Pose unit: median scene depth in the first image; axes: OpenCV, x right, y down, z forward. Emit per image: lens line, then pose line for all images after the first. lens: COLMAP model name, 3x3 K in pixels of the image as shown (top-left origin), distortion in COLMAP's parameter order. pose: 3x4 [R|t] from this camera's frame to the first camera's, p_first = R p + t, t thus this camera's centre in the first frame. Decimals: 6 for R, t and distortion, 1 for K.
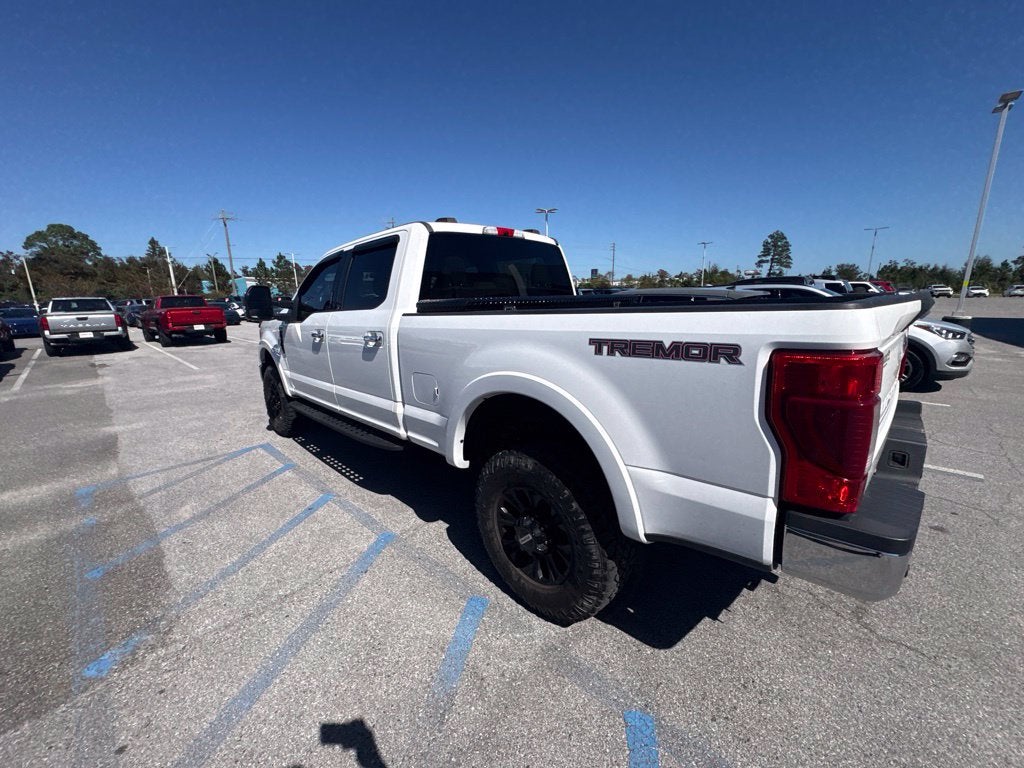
lens RADIAL K [[407.1, 0, 511.3], [0, 407.1, 382.7], [0, 0, 1]] dist [0.000170, 0.000051]
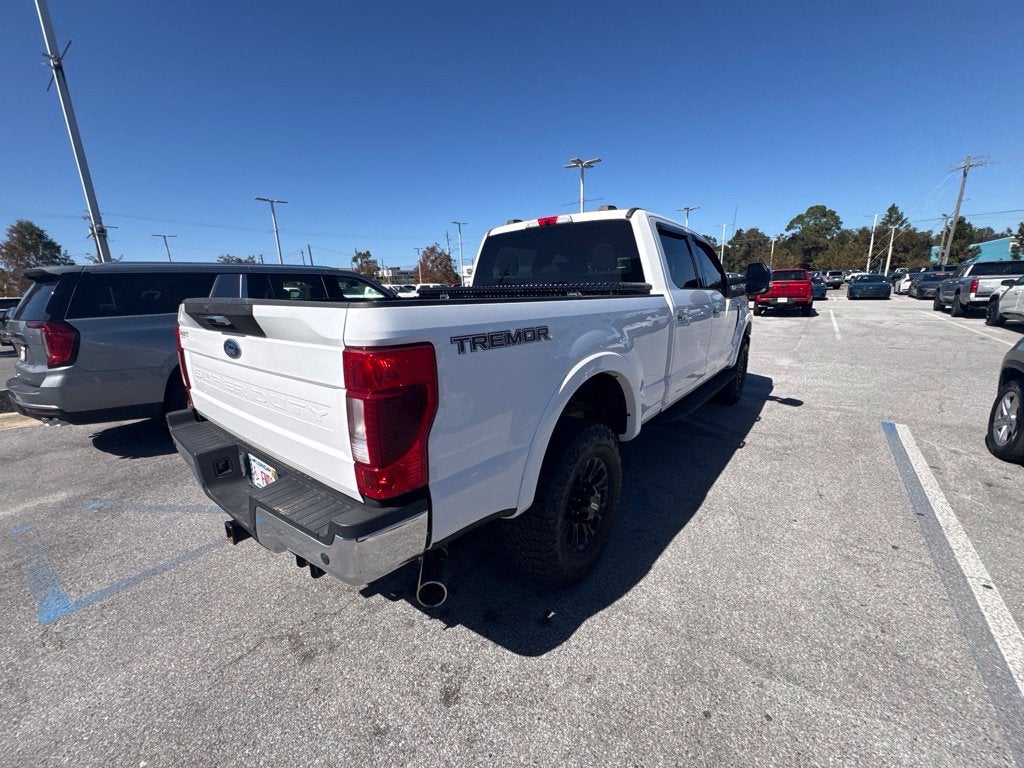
lens RADIAL K [[407.1, 0, 512.2], [0, 407.1, 383.2], [0, 0, 1]] dist [0.000170, 0.000051]
pose [[0.121841, 0.249124, -0.960777, 0.922997], [-0.179473, 0.957562, 0.225531, -0.166809], [0.976189, 0.144954, 0.161382, 0.693546]]
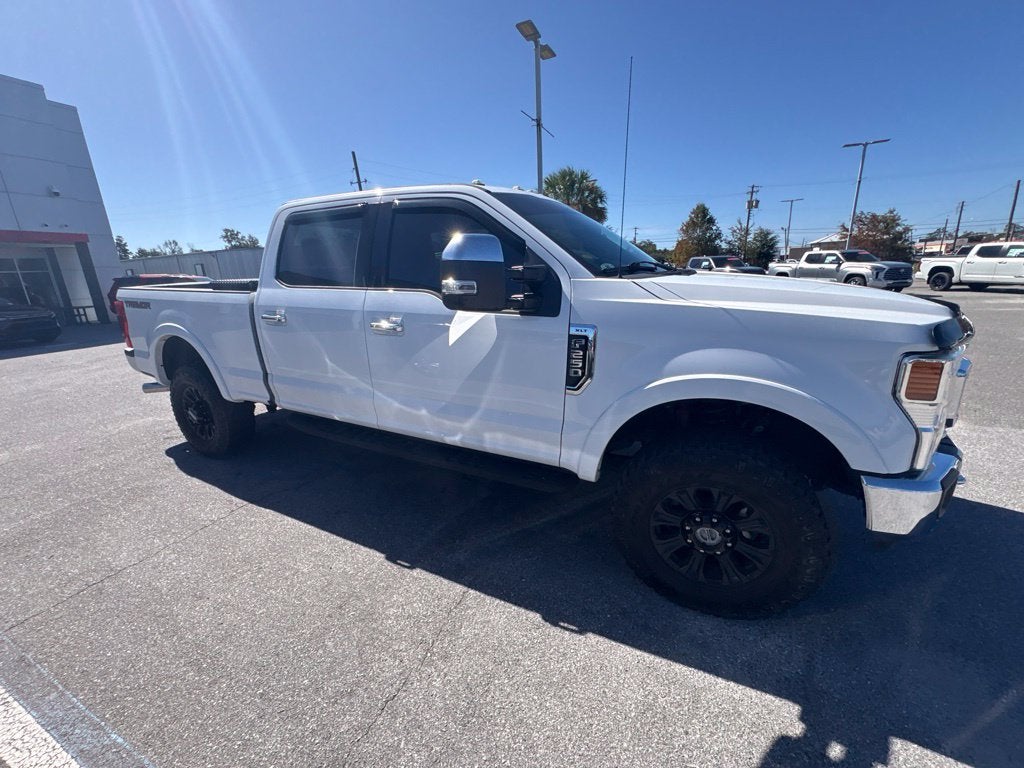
lens RADIAL K [[407.1, 0, 511.3], [0, 407.1, 383.5], [0, 0, 1]] dist [0.000170, 0.000051]
pose [[-0.946790, 0.140137, -0.289742, -0.040901], [-0.009547, 0.887609, 0.460498, -0.416956], [0.321711, 0.438761, -0.839042, 1.975845]]
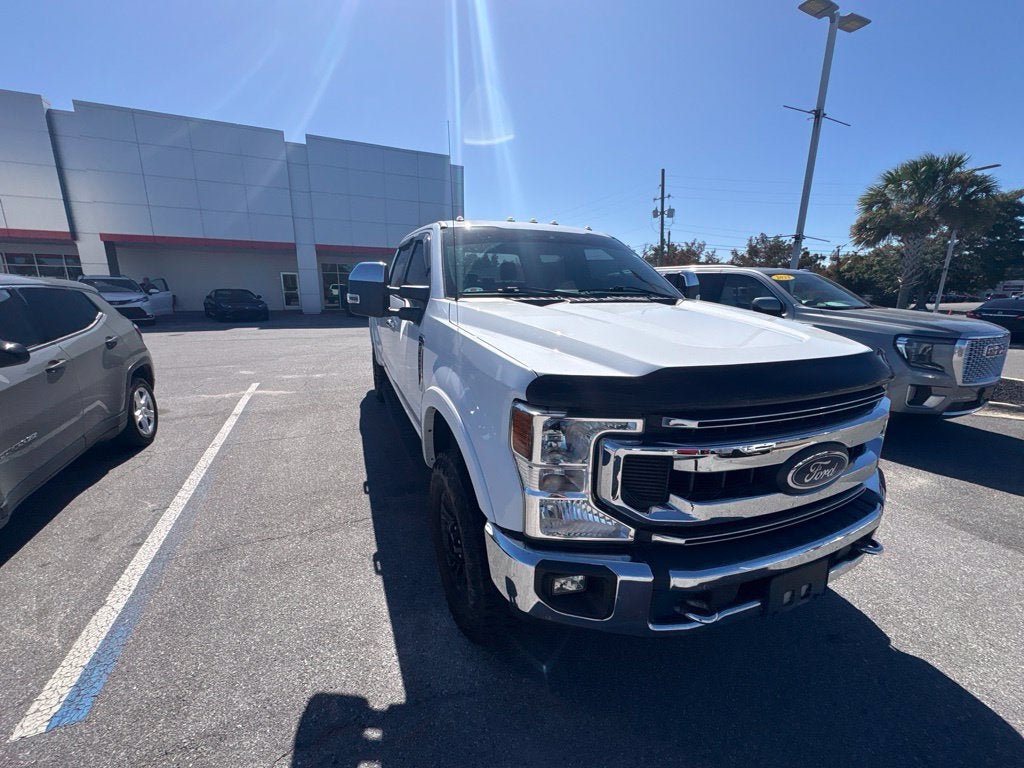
lens RADIAL K [[407.1, 0, 512.0], [0, 407.1, 383.2], [0, 0, 1]] dist [0.000170, 0.000051]
pose [[-0.927255, -0.075875, 0.366663, -0.640733], [0.086708, 0.909123, 0.407402, -0.425872], [-0.364254, 0.409558, -0.836410, 2.054054]]
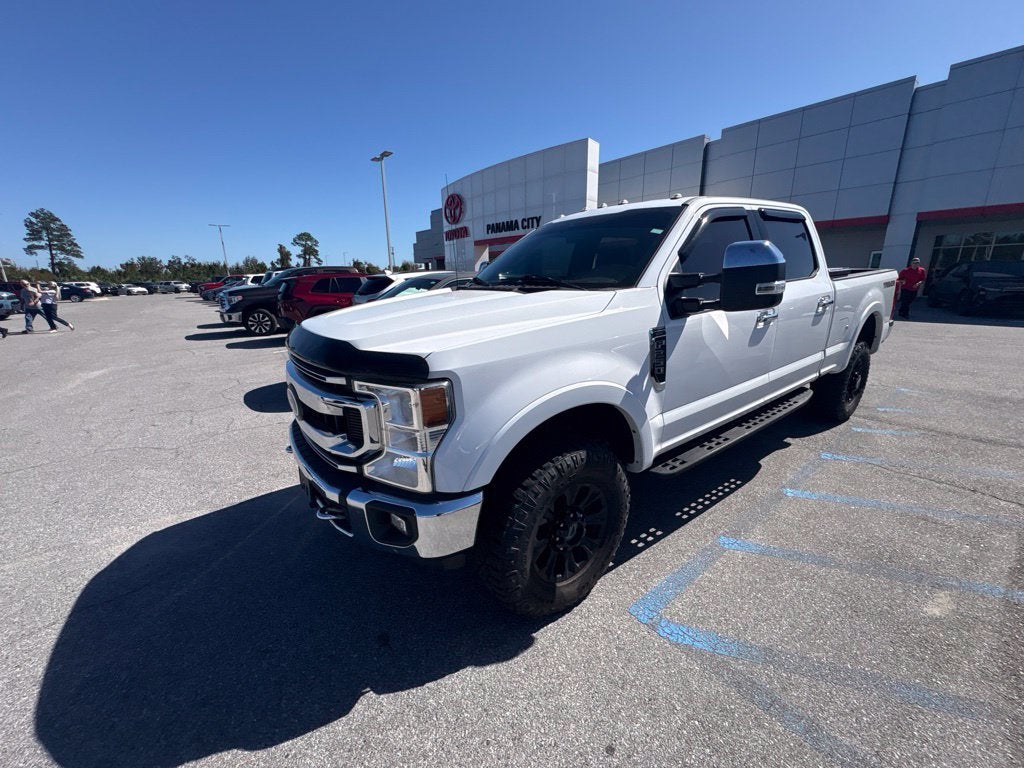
lens RADIAL K [[407.1, 0, 510.9], [0, 407.1, 383.1], [0, 0, 1]] dist [0.000170, 0.000051]
pose [[0.149765, -0.239757, 0.959212, -1.252083], [0.227021, 0.952572, 0.202652, -0.251495], [-0.962306, 0.187411, 0.197092, 1.278068]]
